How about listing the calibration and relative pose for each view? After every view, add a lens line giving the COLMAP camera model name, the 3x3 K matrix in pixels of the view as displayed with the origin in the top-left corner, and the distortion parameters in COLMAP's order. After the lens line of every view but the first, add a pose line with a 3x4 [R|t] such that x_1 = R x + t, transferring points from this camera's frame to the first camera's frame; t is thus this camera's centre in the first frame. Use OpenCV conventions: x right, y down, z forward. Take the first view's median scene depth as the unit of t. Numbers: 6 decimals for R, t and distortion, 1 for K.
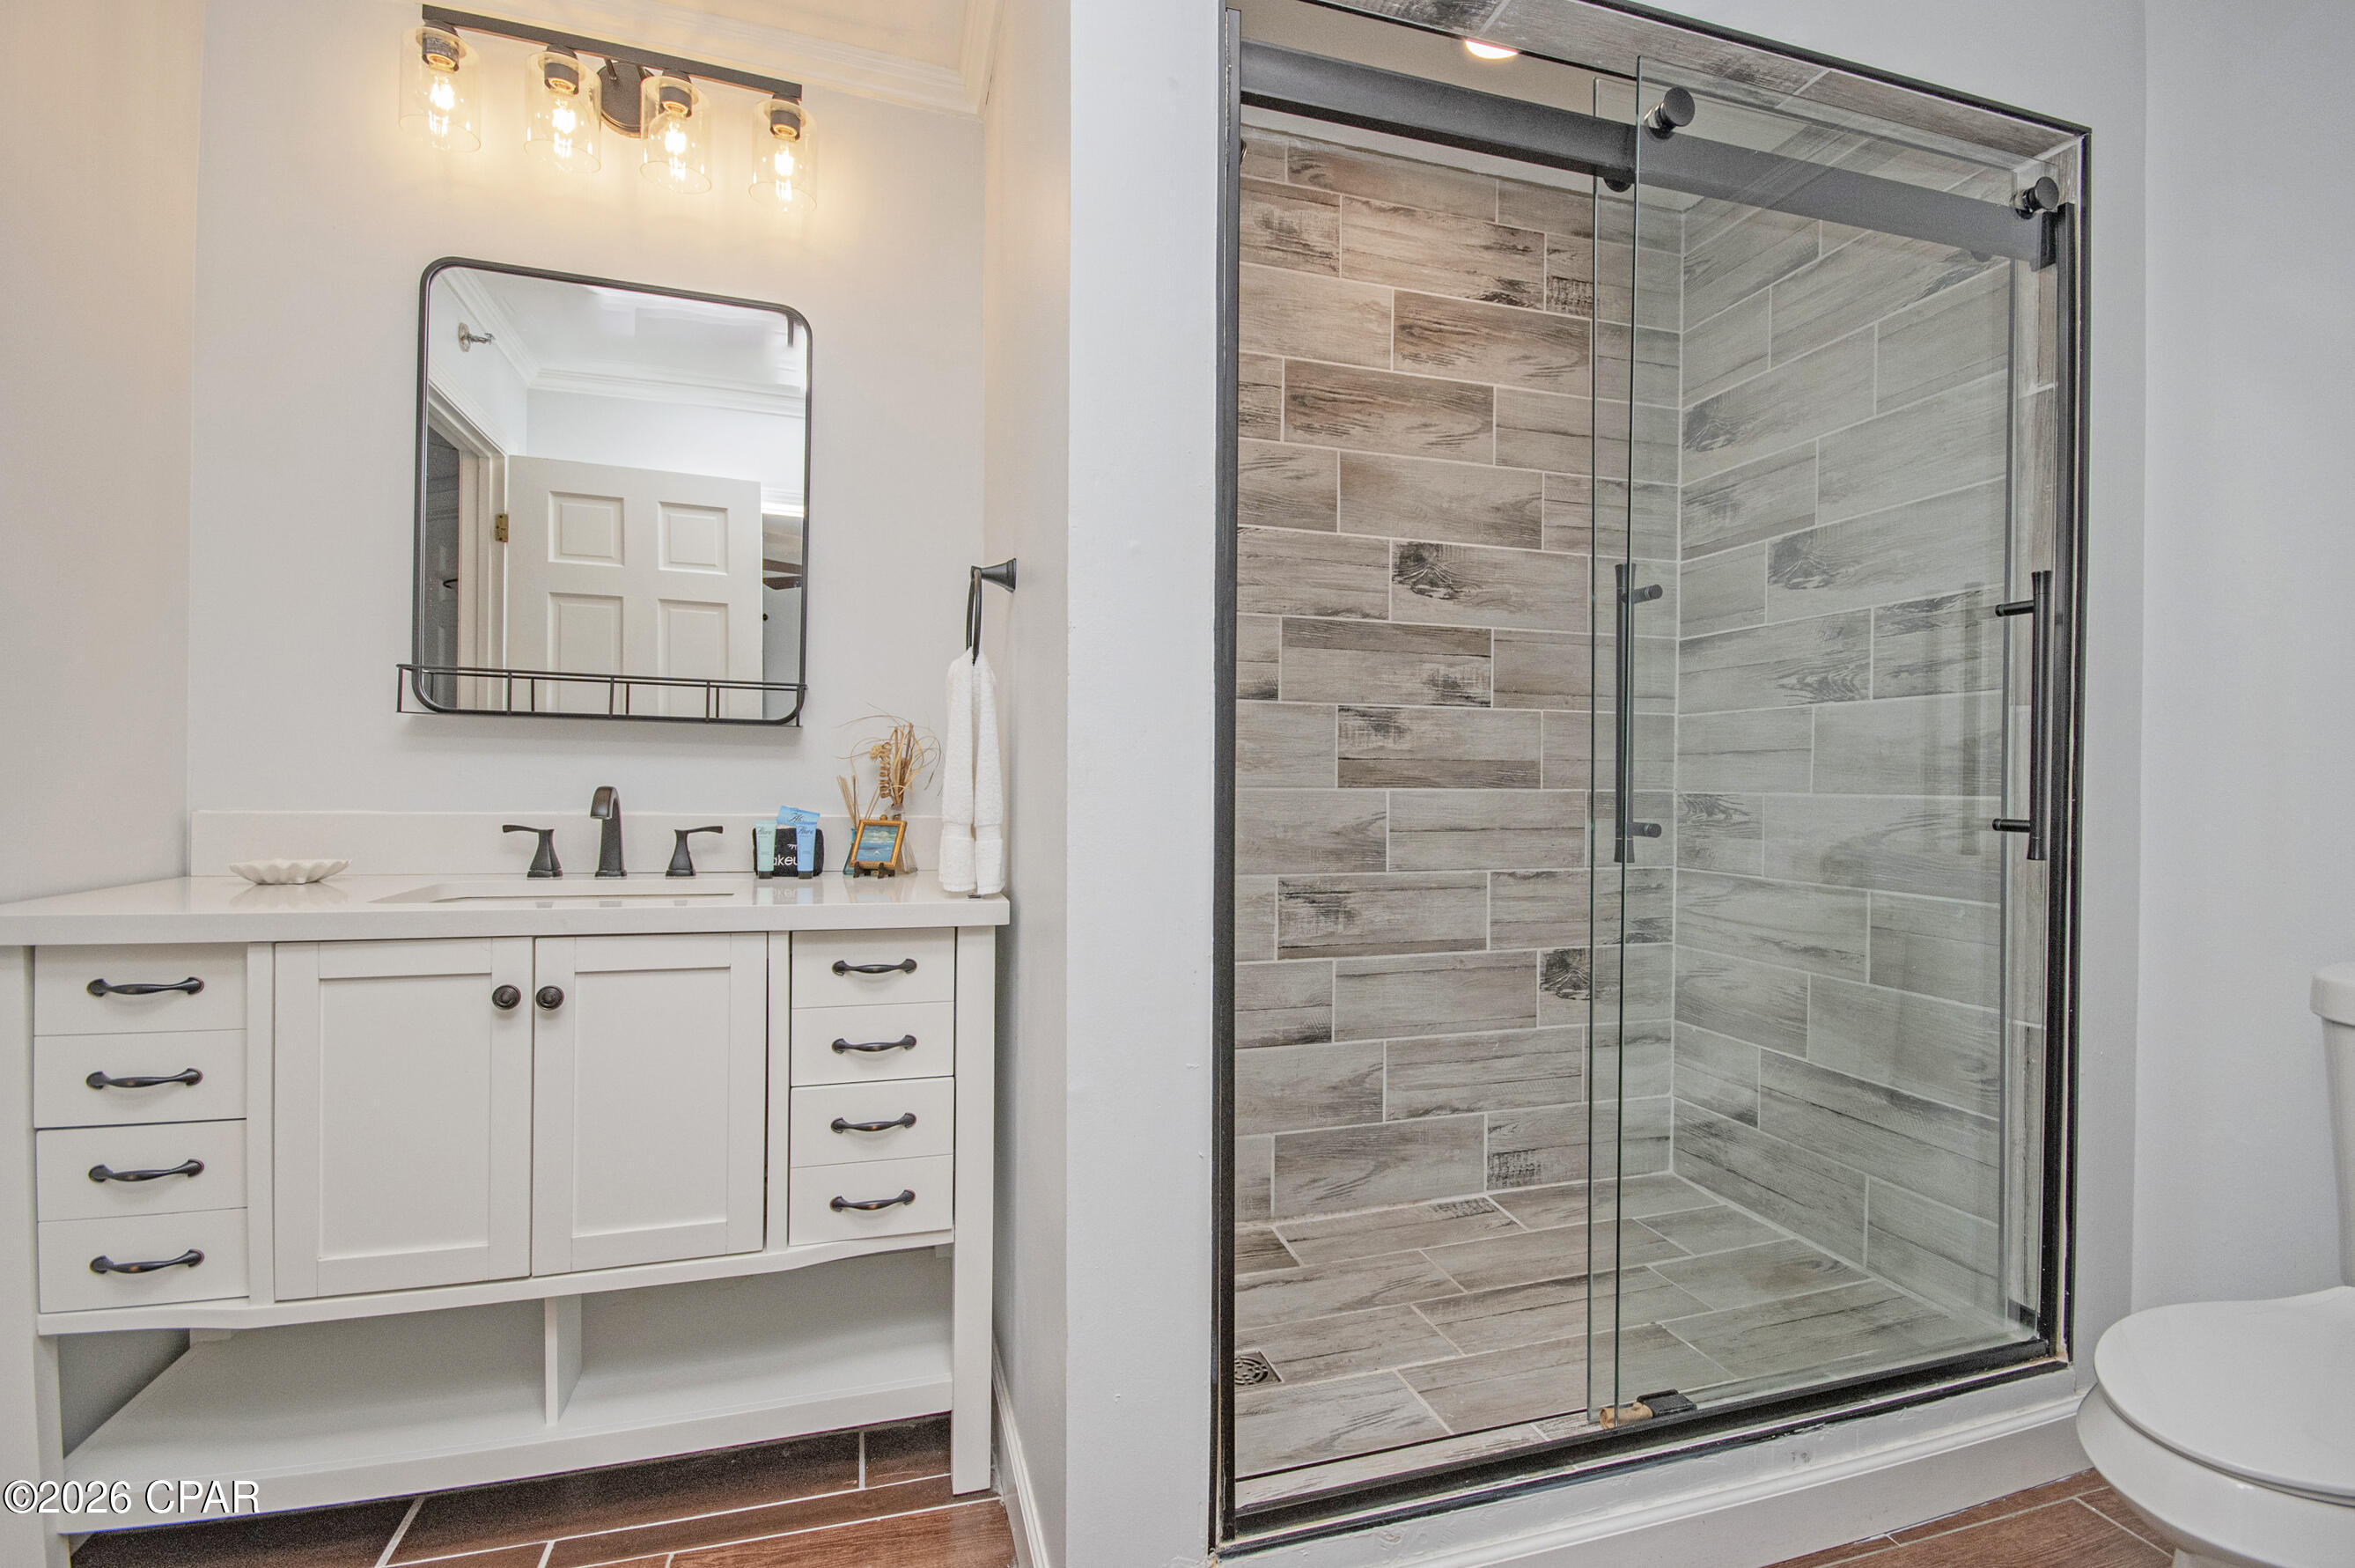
lens RADIAL K [[1079.9, 0, 1182.2], [0, 1079.9, 784.5], [0, 0, 1]] dist [-0.002614, -0.004297]
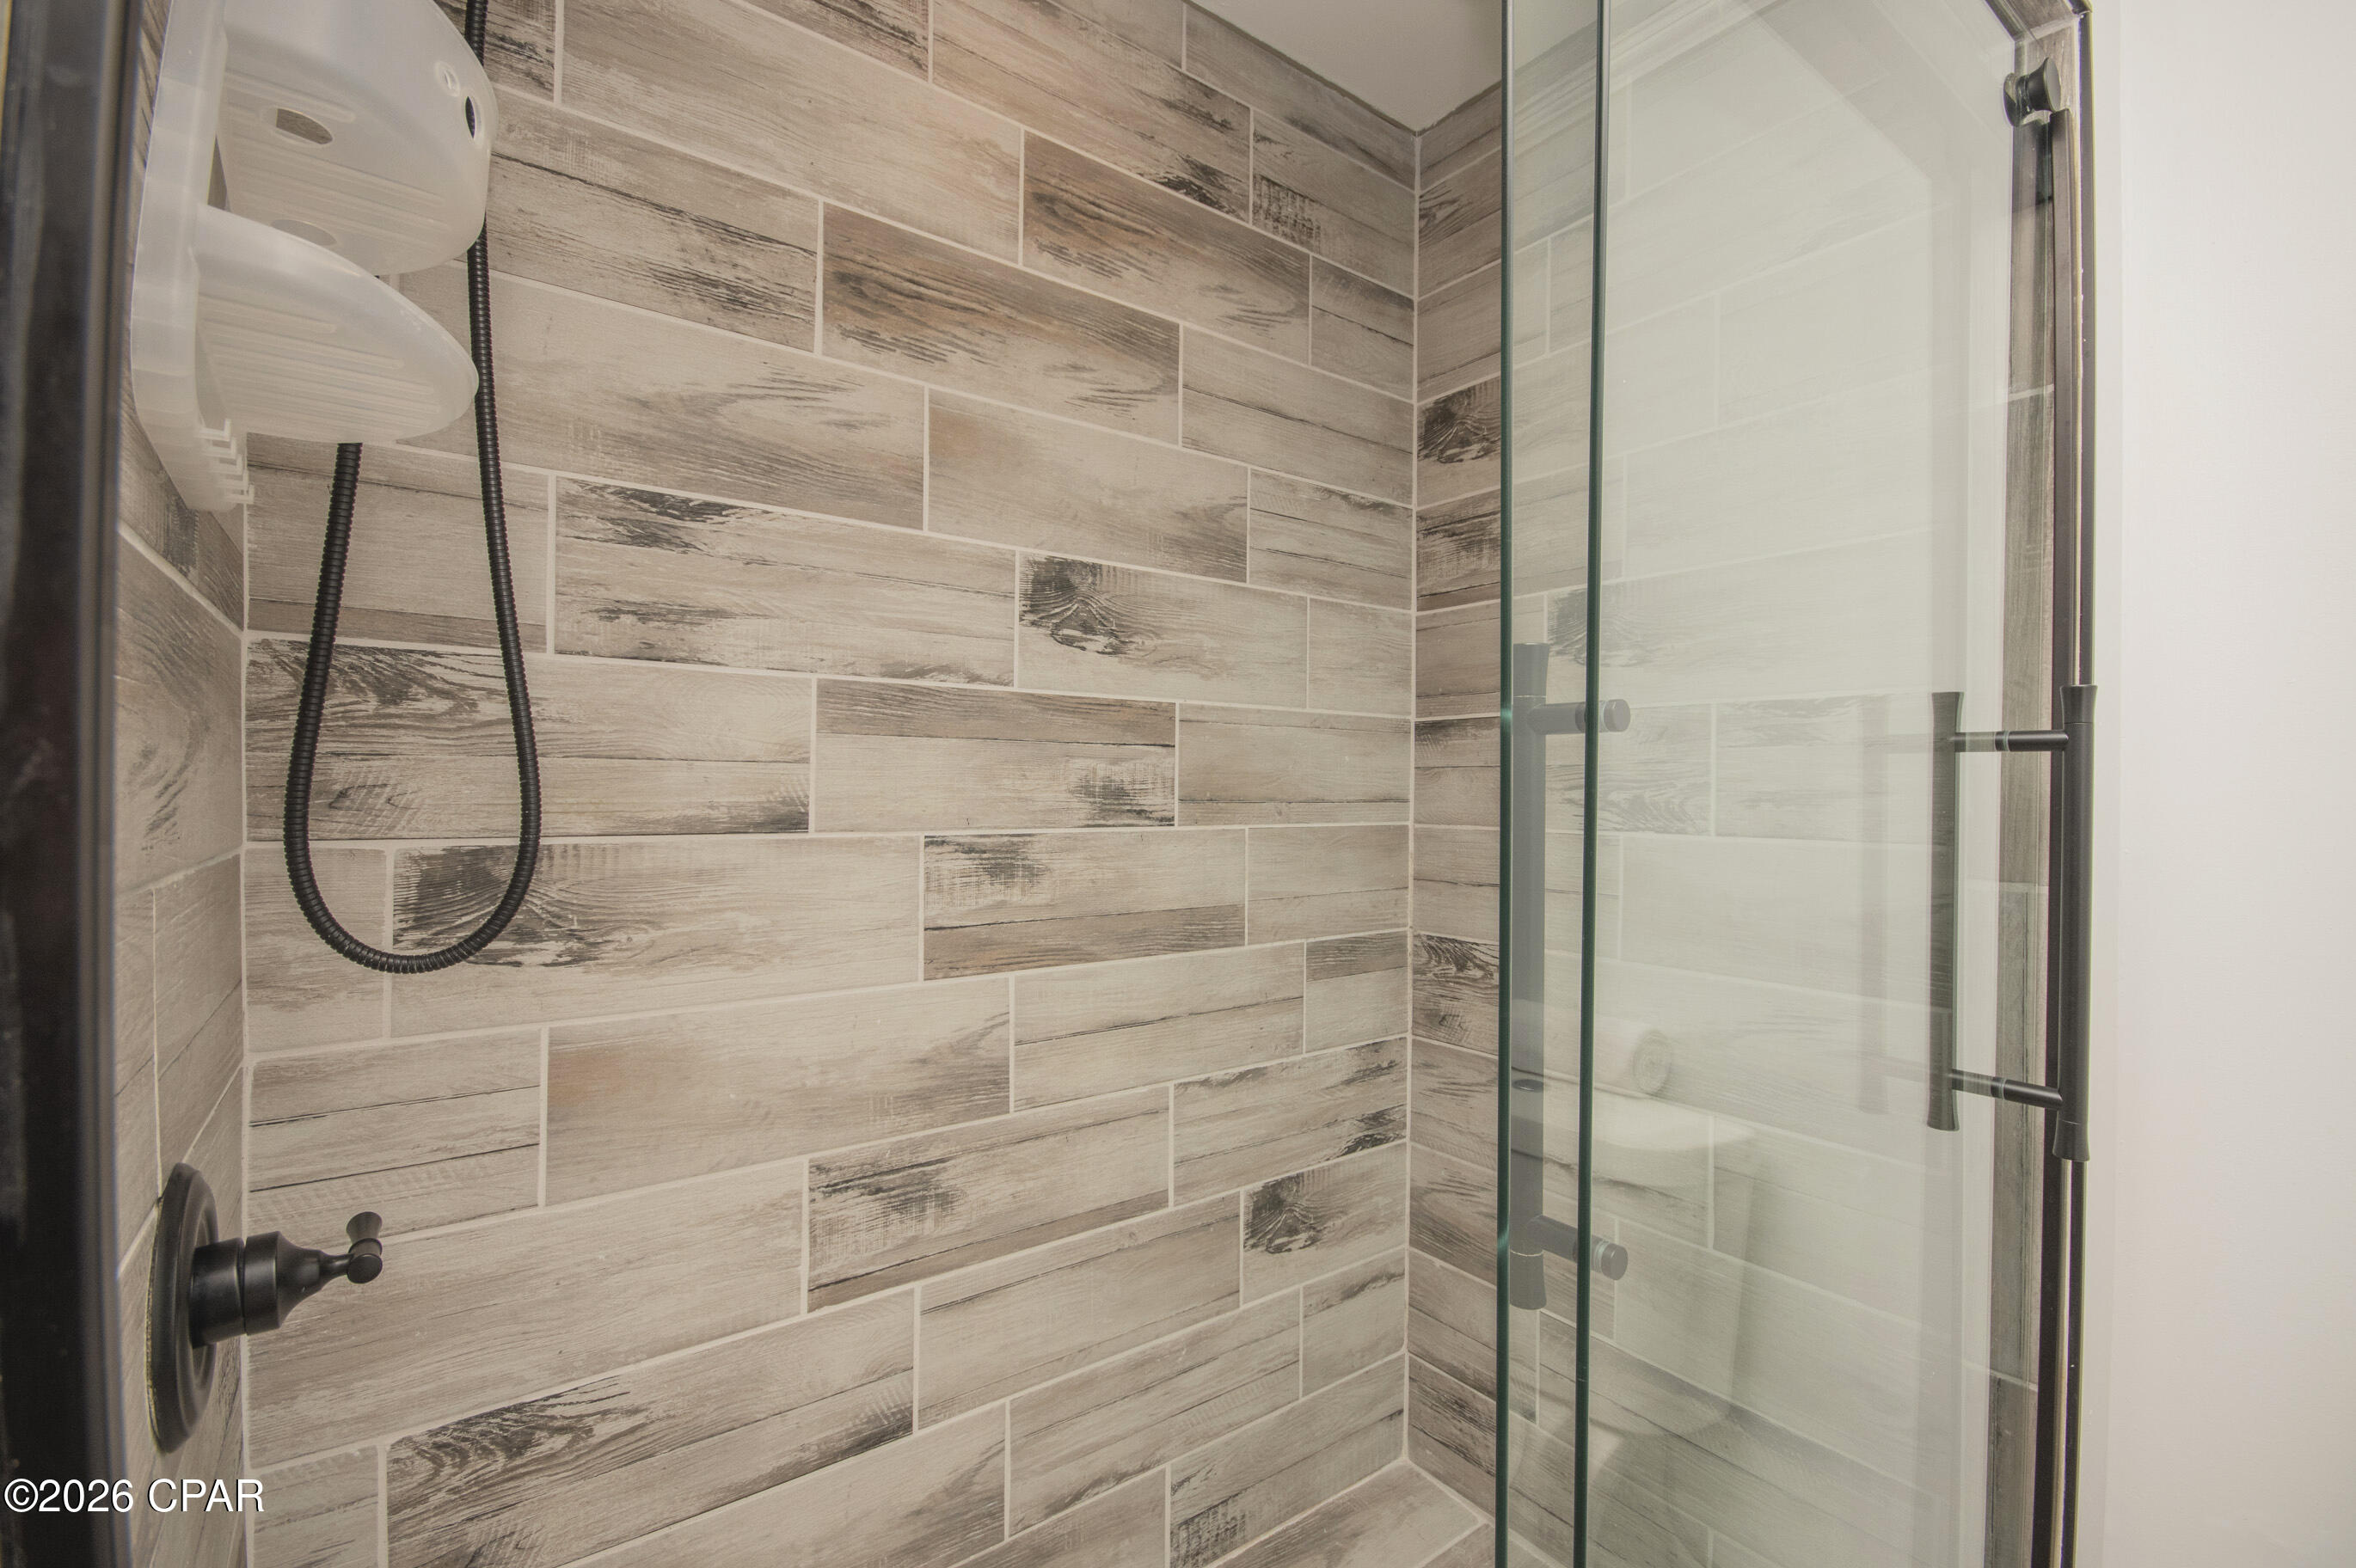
lens RADIAL K [[1080.2, 0, 1200.7], [0, 1080.2, 793.2], [0, 0, 1]] dist [-0.002614, -0.004297]
pose [[0.938584, 0.001014, 0.345050, 0.081797], [-0.000180, 0.999997, -0.002451, -0.091048], [-0.345052, 0.002239, 0.938581, 0.403765]]
